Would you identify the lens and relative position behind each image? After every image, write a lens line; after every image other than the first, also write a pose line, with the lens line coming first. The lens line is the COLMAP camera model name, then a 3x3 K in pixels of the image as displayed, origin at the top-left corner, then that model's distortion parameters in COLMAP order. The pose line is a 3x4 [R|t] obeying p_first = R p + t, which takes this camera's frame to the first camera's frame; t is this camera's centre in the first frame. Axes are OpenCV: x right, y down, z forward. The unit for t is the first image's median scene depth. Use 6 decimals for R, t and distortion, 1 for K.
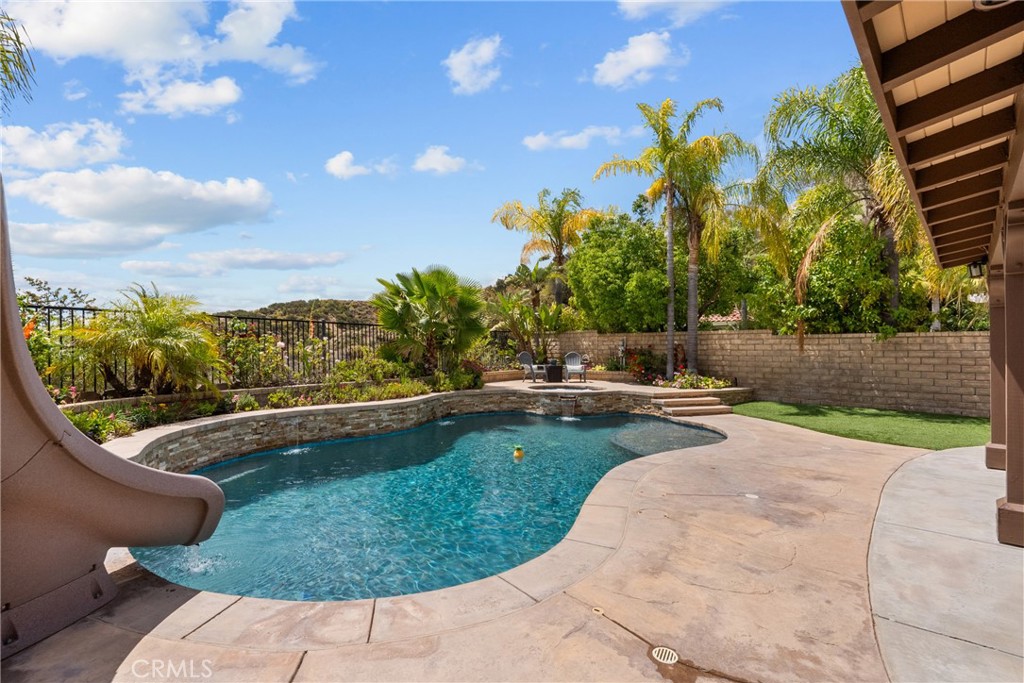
lens RADIAL K [[464.5, 0, 510.7], [0, 464.5, 343.2], [0, 0, 1]] dist [-0.006750, 0.003673]
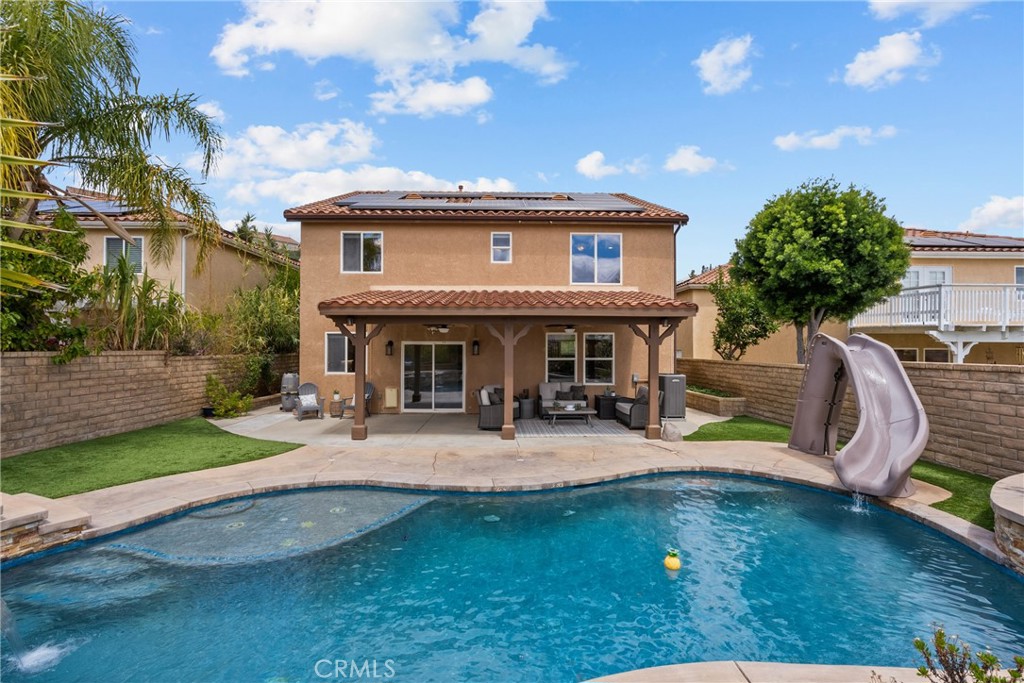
lens RADIAL K [[464.5, 0, 510.2], [0, 464.5, 342.8], [0, 0, 1]] dist [-0.006750, 0.003673]
pose [[-0.718626, 0.001619, 0.695395, -0.276992], [-0.017774, 0.999628, -0.020695, -0.031268], [-0.695170, -0.027232, -0.718329, 0.950545]]
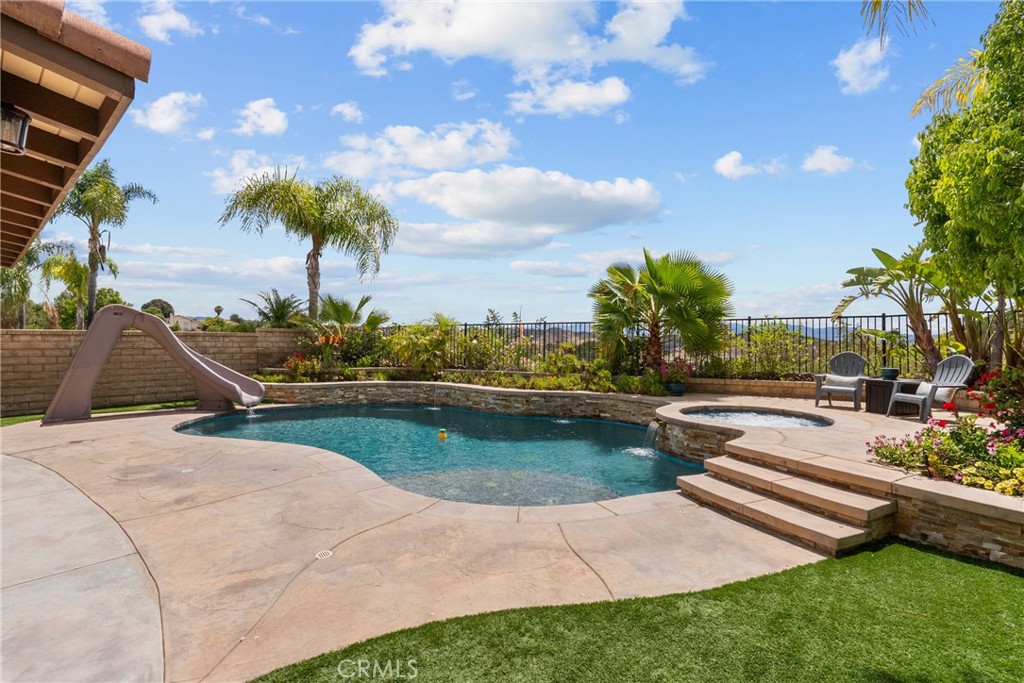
lens RADIAL K [[464.5, 0, 509.5], [0, 464.5, 341.0], [0, 0, 1]] dist [-0.006750, 0.003673]
pose [[0.077271, -0.002493, -0.997007, 0.733206], [0.011147, 0.999937, -0.001637, 0.002556], [0.996948, -0.010987, 0.077294, 0.719370]]
